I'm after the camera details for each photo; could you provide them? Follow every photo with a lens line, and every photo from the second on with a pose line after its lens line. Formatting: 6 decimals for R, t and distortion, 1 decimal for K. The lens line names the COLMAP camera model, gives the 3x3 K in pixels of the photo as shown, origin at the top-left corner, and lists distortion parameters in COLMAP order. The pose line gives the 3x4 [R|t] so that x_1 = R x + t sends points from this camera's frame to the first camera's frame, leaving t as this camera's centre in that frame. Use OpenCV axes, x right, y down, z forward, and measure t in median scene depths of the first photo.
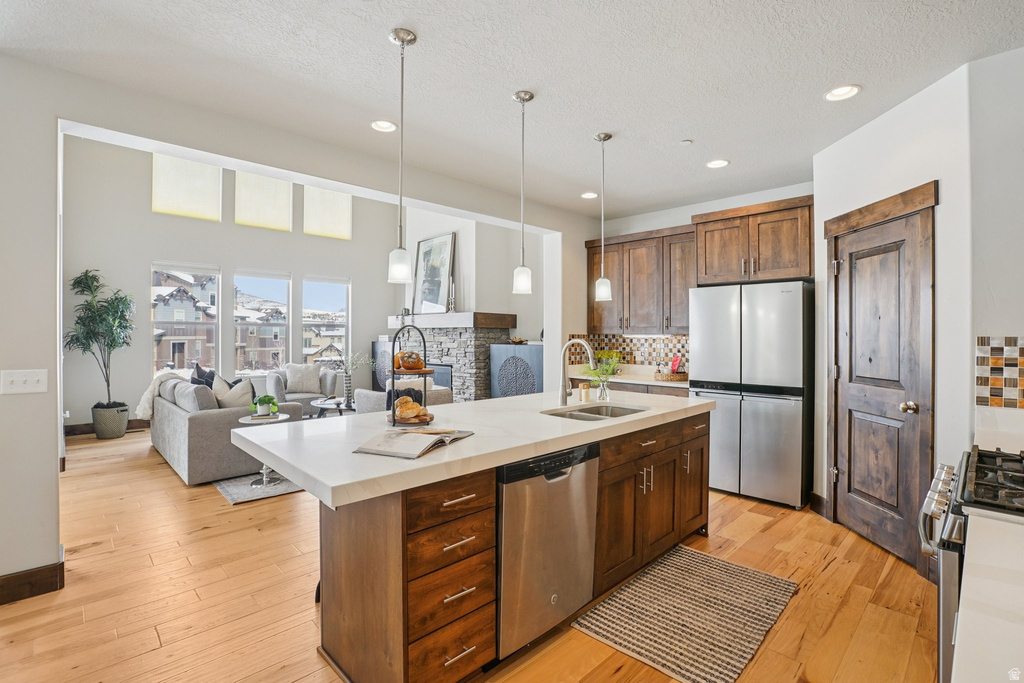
lens RADIAL K [[477.2, 0, 515.4], [0, 477.2, 330.6], [0, 0, 1]] dist [-0.029546, 0.009800]
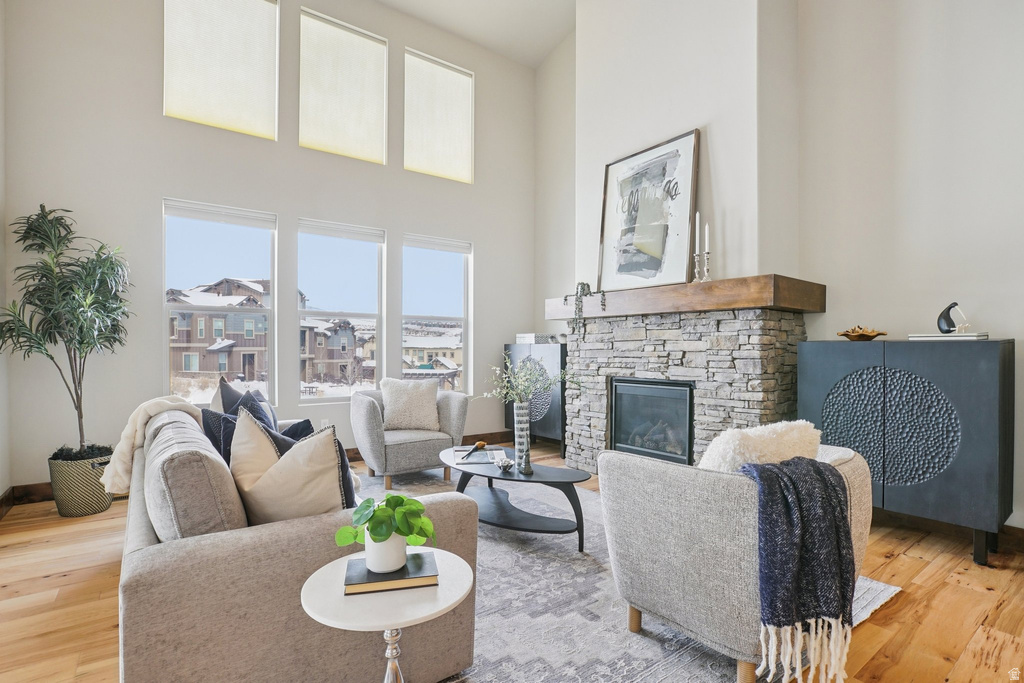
lens RADIAL K [[497.6, 0, 520.0], [0, 497.6, 349.7], [0, 0, 1]] dist [-0.023138, 0.003460]
pose [[0.992323, 0.001445, -0.123666, -0.268213], [0.000143, 0.999918, 0.012831, 0.029827], [0.123674, -0.012750, 0.992241, 0.462664]]
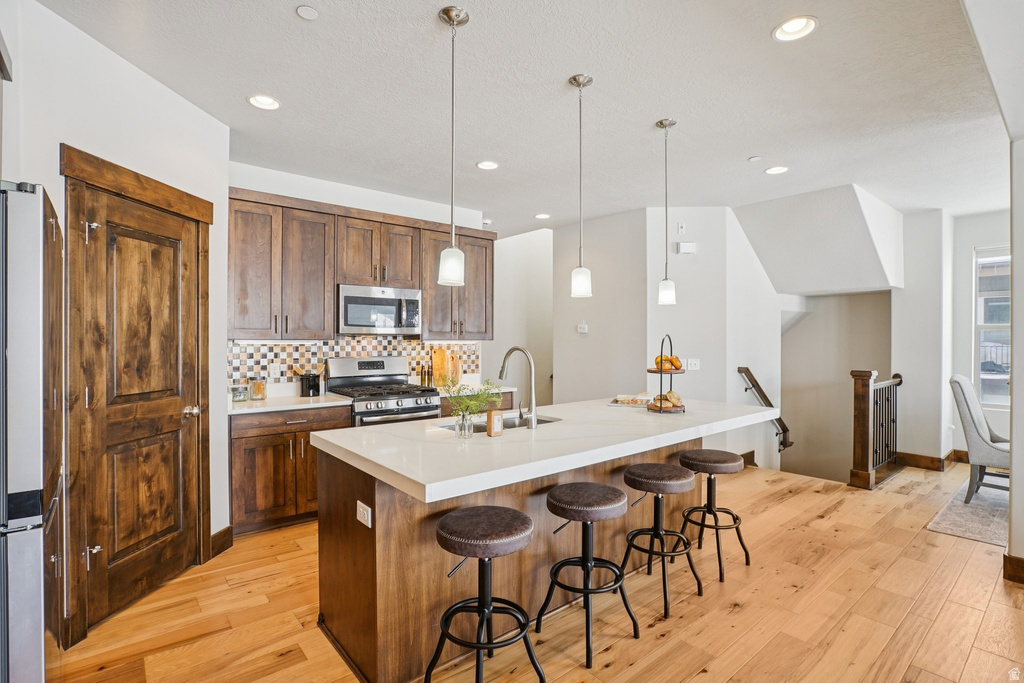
lens RADIAL K [[497.6, 0, 533.5], [0, 497.6, 341.4], [0, 0, 1]] dist [-0.023138, 0.003460]
pose [[-0.996752, -0.010284, 0.079874, 0.012905], [-0.010951, 0.999909, -0.007918, 0.005497], [-0.079785, -0.008767, -0.996774, 0.809288]]
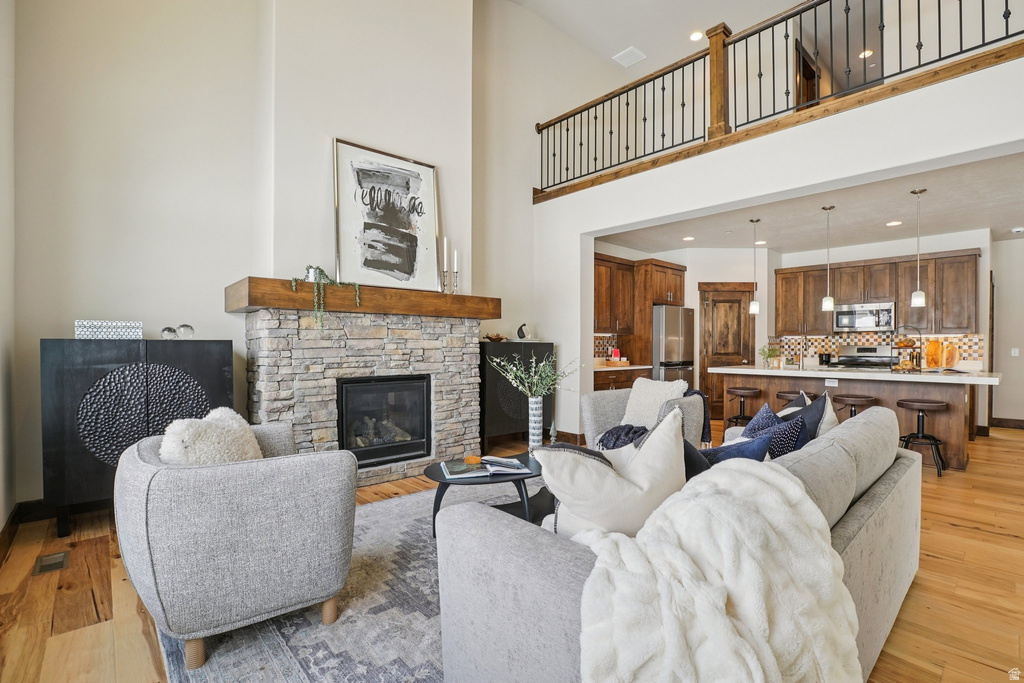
lens RADIAL K [[477.2, 0, 507.2], [0, 477.2, 346.2], [0, 0, 1]] dist [-0.029546, 0.009800]
pose [[0.041801, -0.006571, 0.999104, -0.801357], [-0.013775, 0.999880, 0.007153, 0.029140], [-0.999031, -0.014061, 0.041705, 0.923747]]
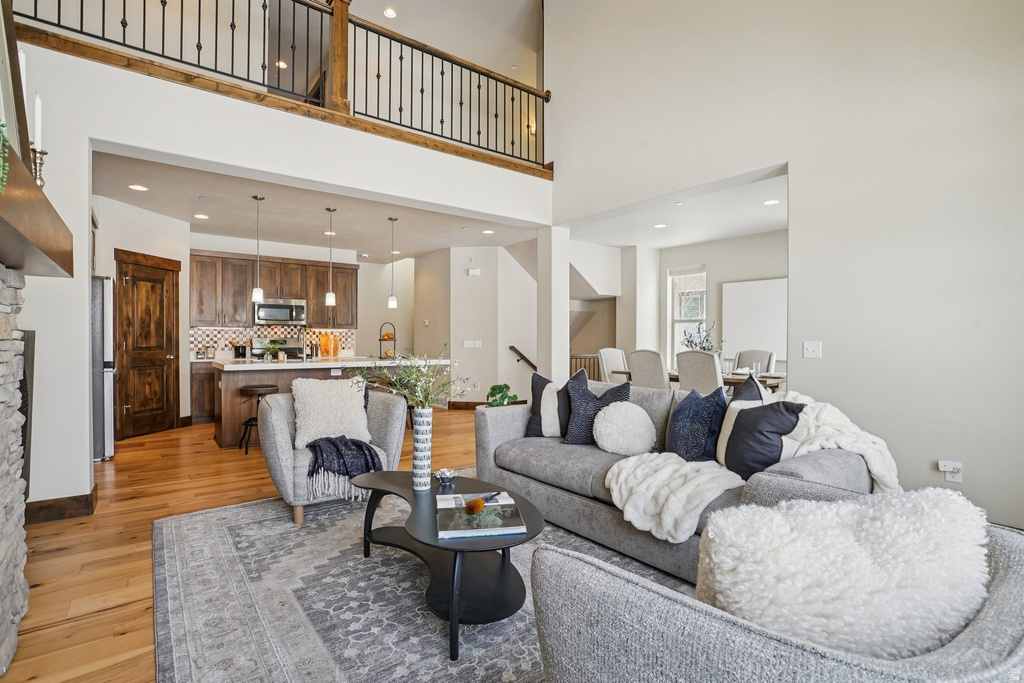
lens RADIAL K [[497.6, 0, 533.6], [0, 497.6, 344.4], [0, 0, 1]] dist [-0.023138, 0.003460]
pose [[-0.992277, -0.010967, 0.123556, -0.466906], [-0.011386, 0.999932, -0.002688, 0.035942], [-0.123518, -0.004074, -0.992334, 1.257503]]
